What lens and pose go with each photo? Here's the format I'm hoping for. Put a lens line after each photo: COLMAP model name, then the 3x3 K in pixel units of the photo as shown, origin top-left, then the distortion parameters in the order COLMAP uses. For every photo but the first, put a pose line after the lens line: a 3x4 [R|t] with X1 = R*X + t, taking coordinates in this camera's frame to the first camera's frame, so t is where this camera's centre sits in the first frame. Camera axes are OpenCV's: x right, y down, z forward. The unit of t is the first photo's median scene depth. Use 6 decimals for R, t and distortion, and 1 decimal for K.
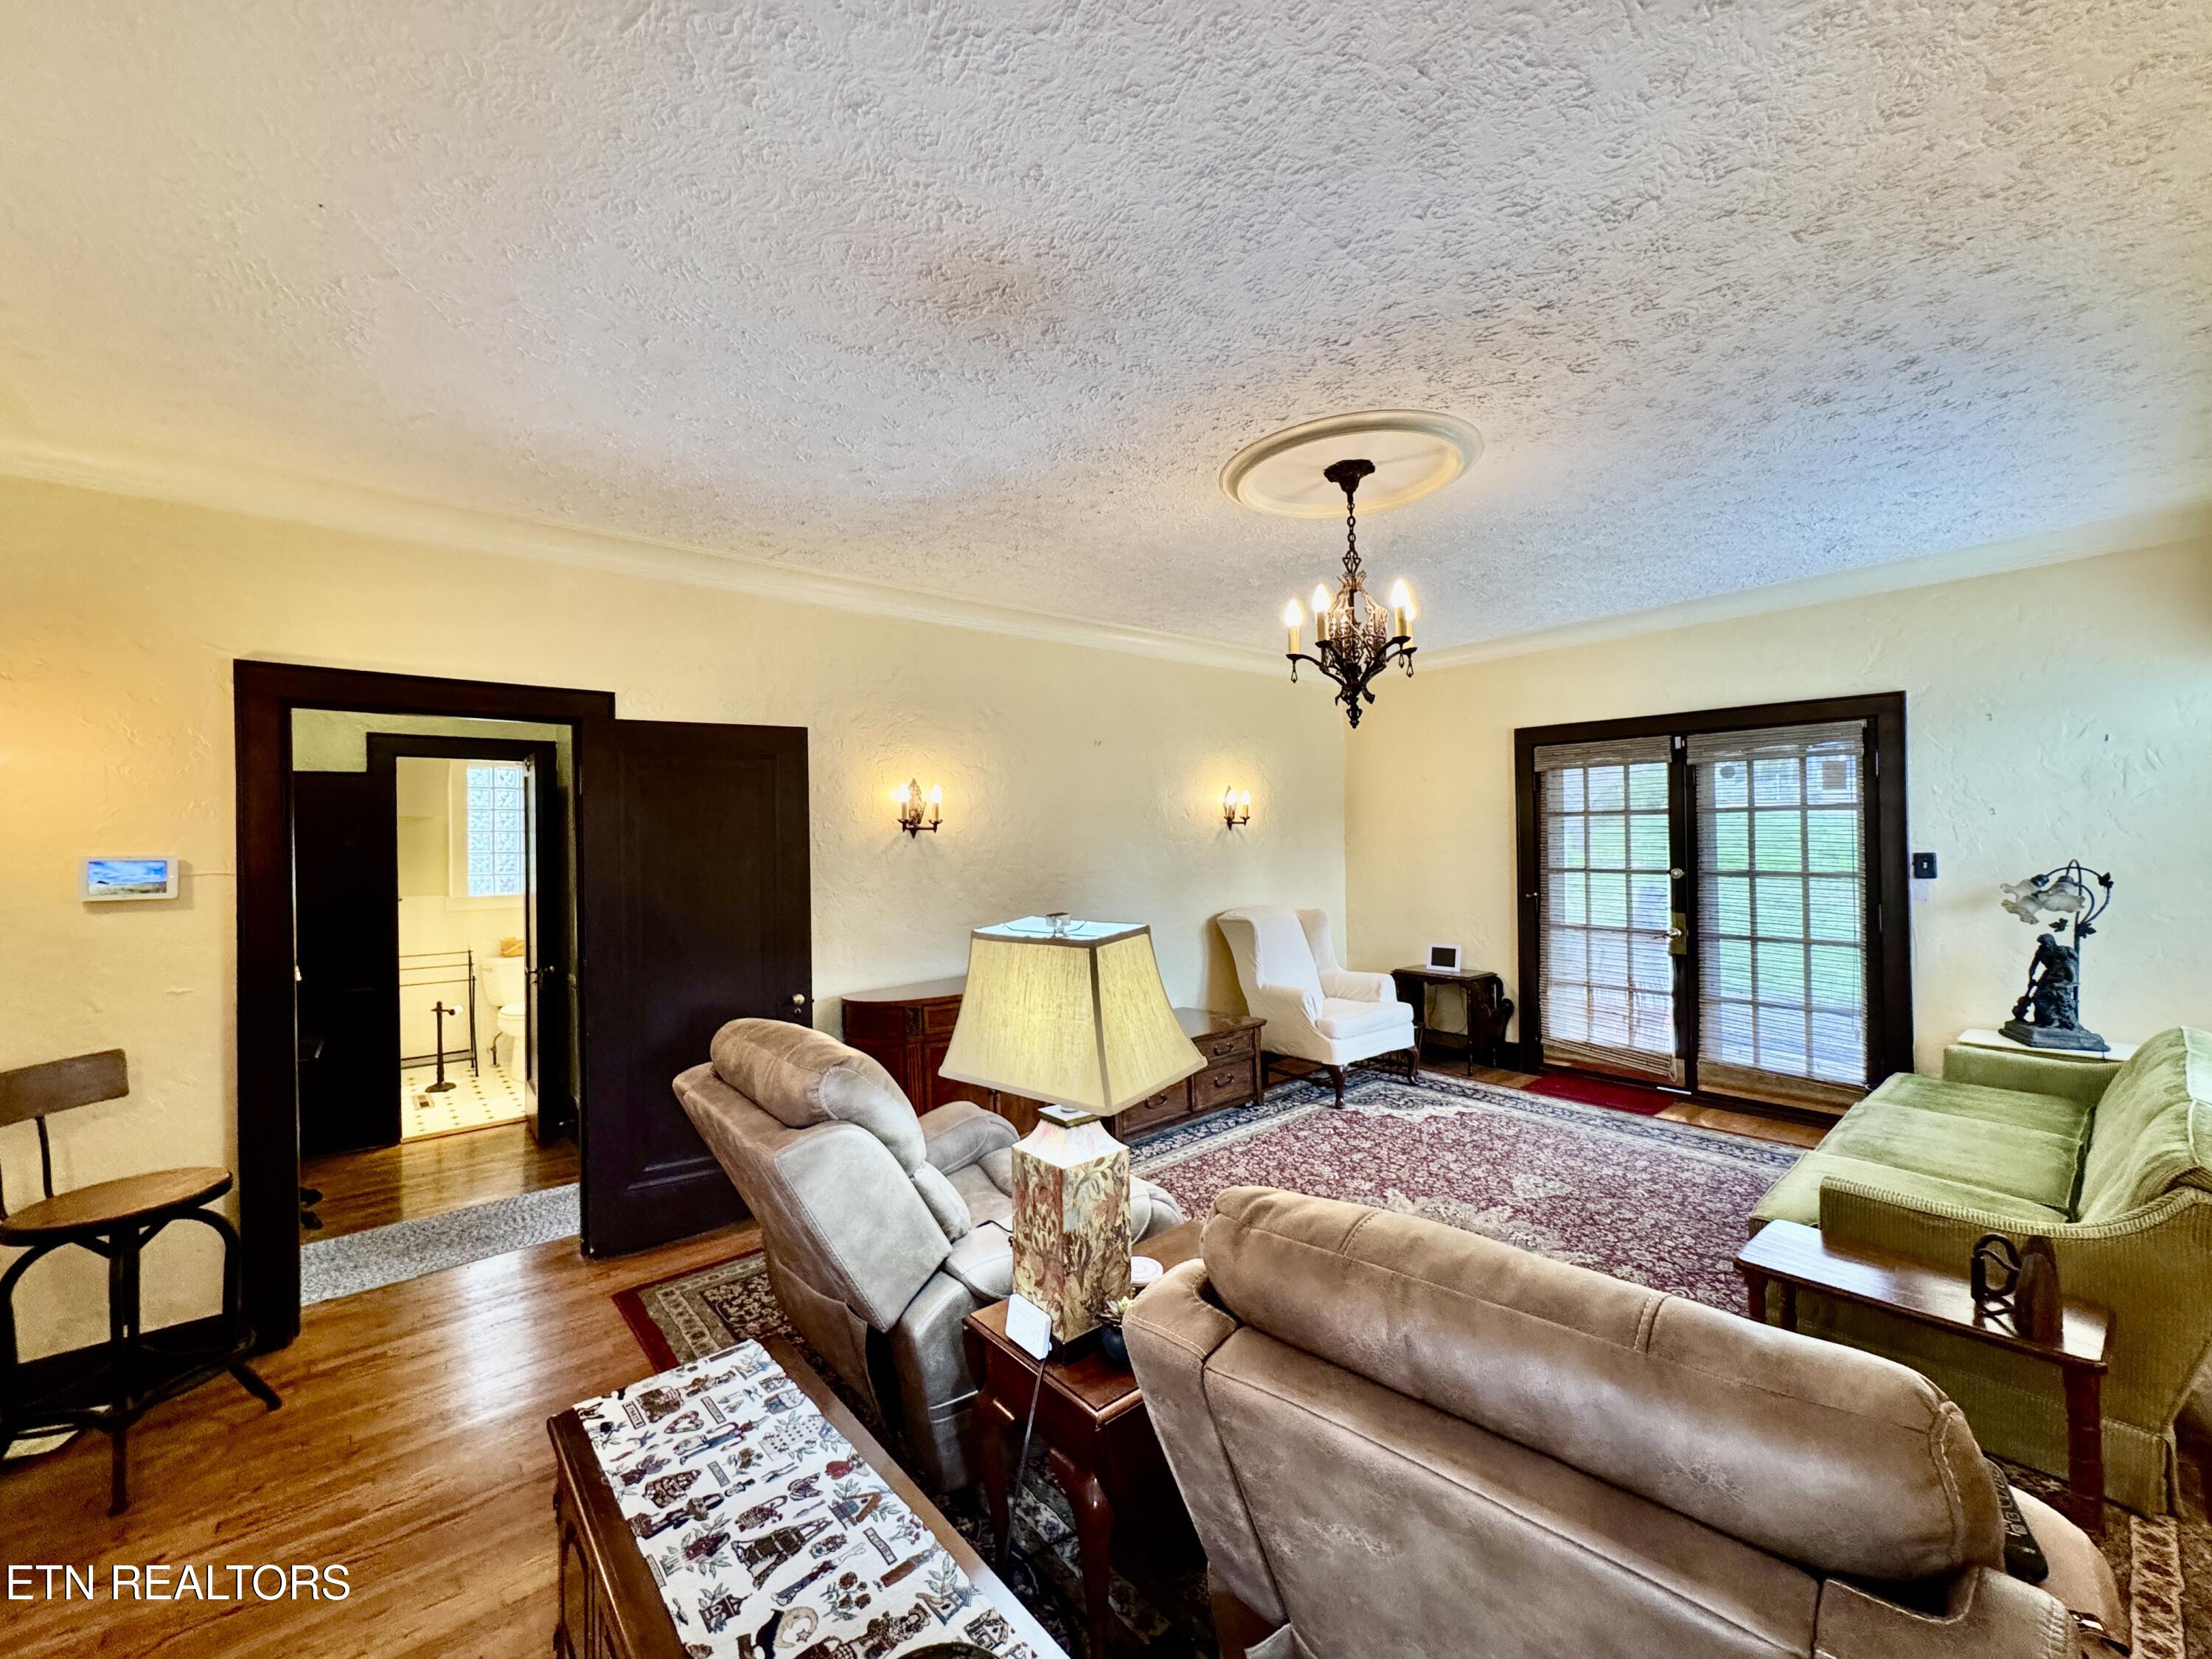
lens RADIAL K [[876.8, 0, 1106.0], [0, 876.8, 829.5], [0, 0, 1]] dist [-0.012697, -0.000030]
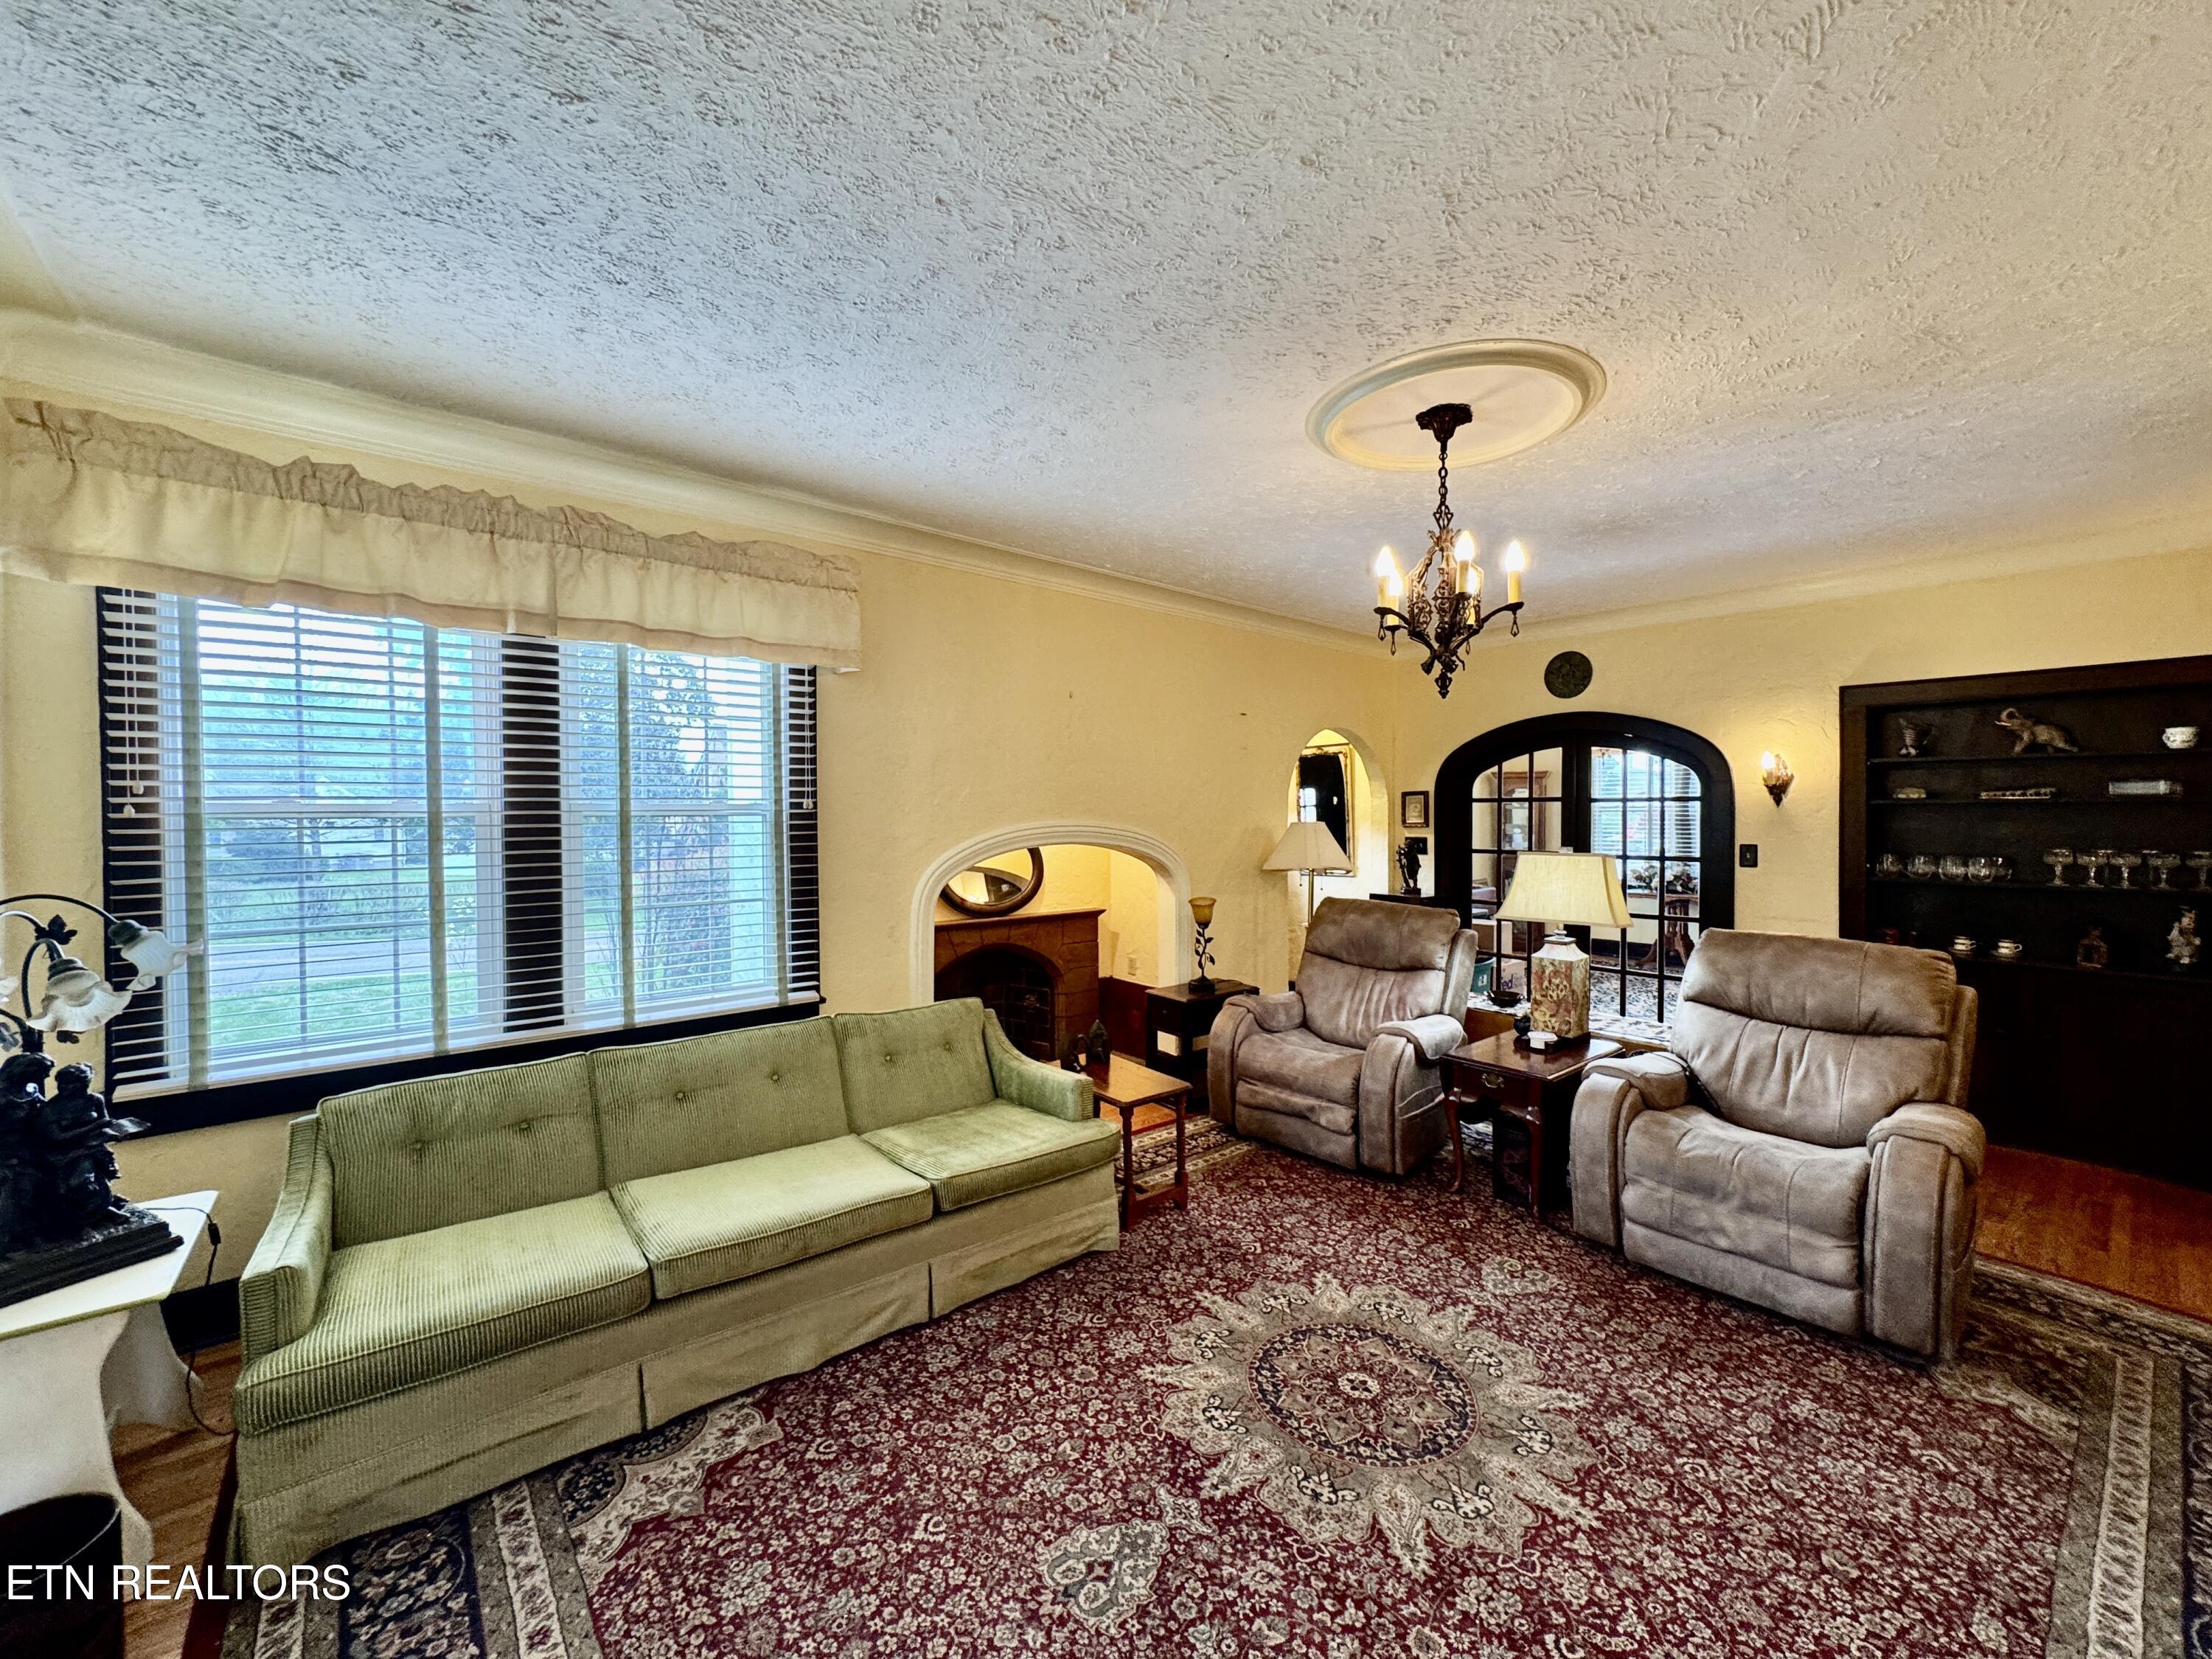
lens RADIAL K [[882.6, 0, 1106.0], [0, 882.6, 829.5], [0, 0, 1]] dist [0.002070, 0.000534]
pose [[-0.999788, 0.014270, 0.014859, 0.628061], [0.014421, 0.999845, 0.010138, 0.001209], [-0.014712, 0.010350, -0.999838, 1.926065]]
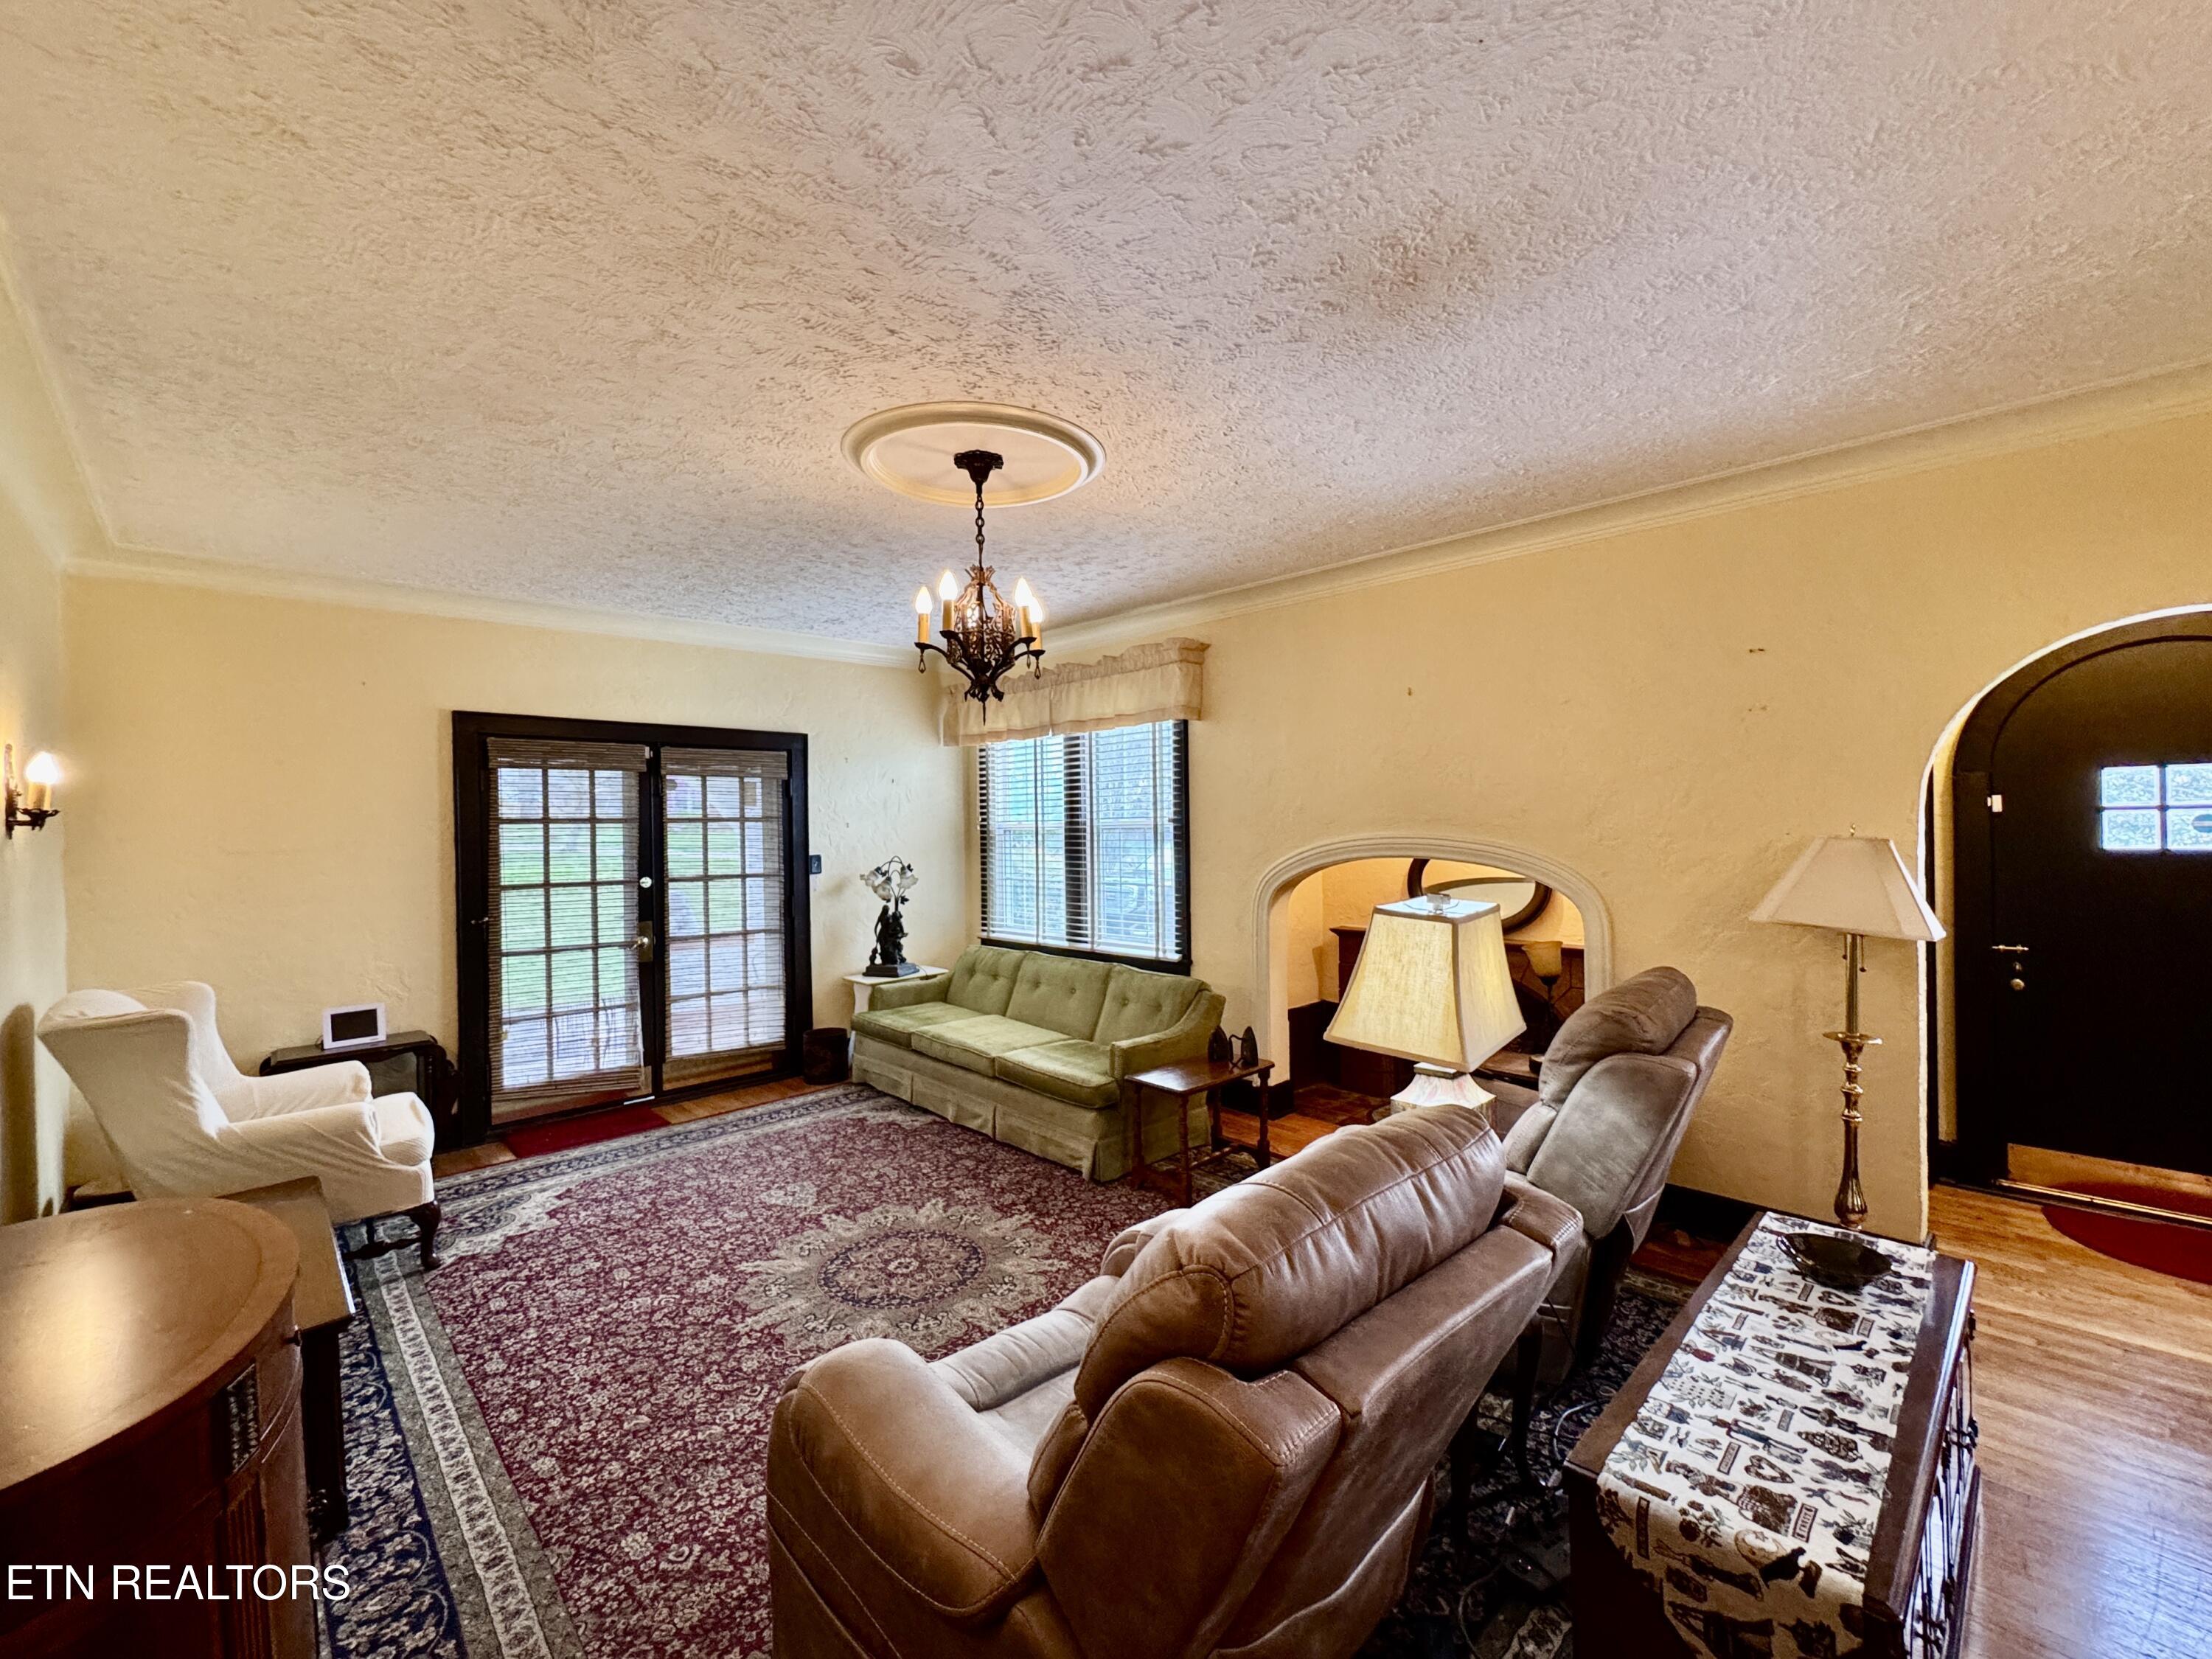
lens RADIAL K [[915.0, 0, 1099.6], [0, 915.0, 843.1], [0, 0, 1]] dist [0.002595, 0.000293]
pose [[-0.046645, -0.003076, 0.998907, -0.733759], [0.007193, 0.999968, 0.003415, 0.008892], [-0.998886, 0.007344, -0.046621, 0.904419]]
